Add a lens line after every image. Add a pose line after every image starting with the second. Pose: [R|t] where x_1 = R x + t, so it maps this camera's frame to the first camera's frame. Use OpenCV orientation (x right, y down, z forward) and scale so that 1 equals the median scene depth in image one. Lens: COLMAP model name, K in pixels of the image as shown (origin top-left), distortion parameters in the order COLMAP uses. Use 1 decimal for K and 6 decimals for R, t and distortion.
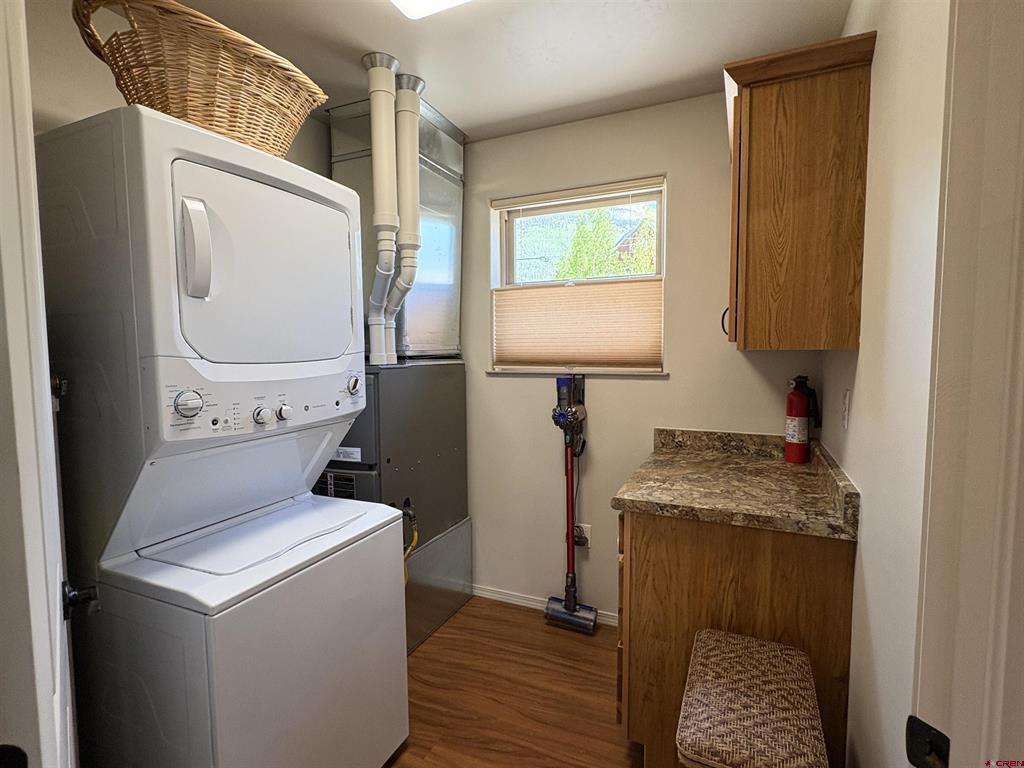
lens RADIAL K [[504.3, 0, 512.0], [0, 504.3, 384.0], [0, 0, 1]] dist [-0.001756, -0.000208]
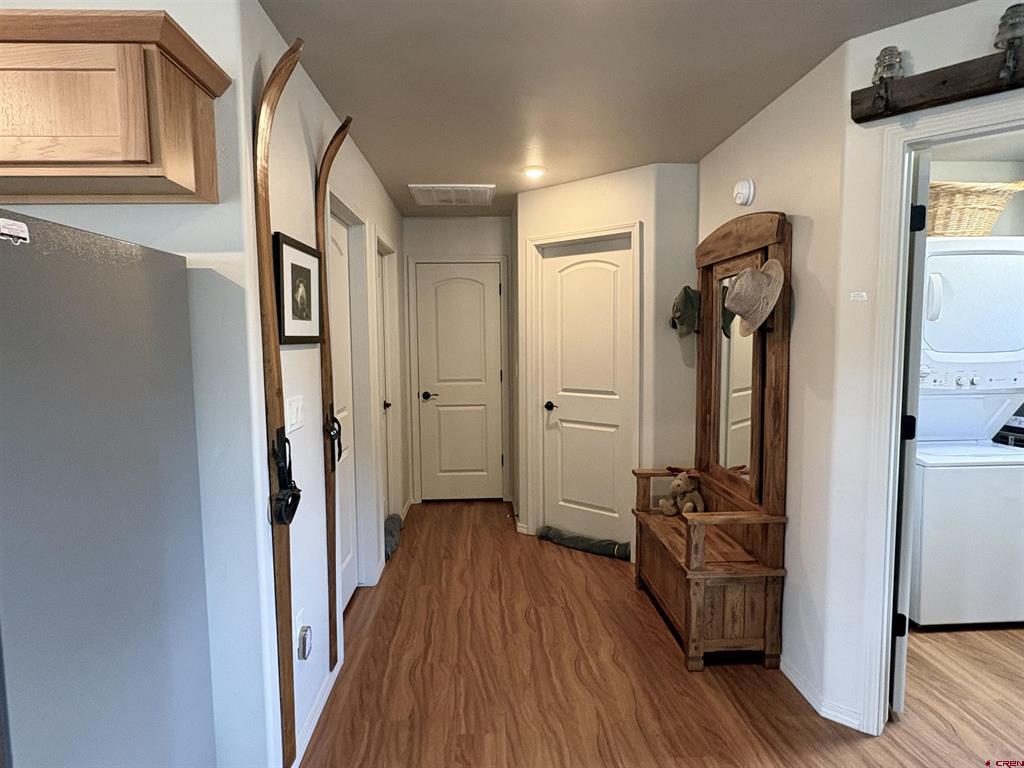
lens RADIAL K [[601.2, 0, 512.0], [0, 601.2, 384.0], [0, 0, 1]] dist [0.001775, 0.000775]
pose [[0.459850, 0.075815, -0.884754, 0.713698], [-0.056442, 0.996829, 0.056083, 0.043596], [0.886201, 0.024148, 0.462671, -1.507986]]
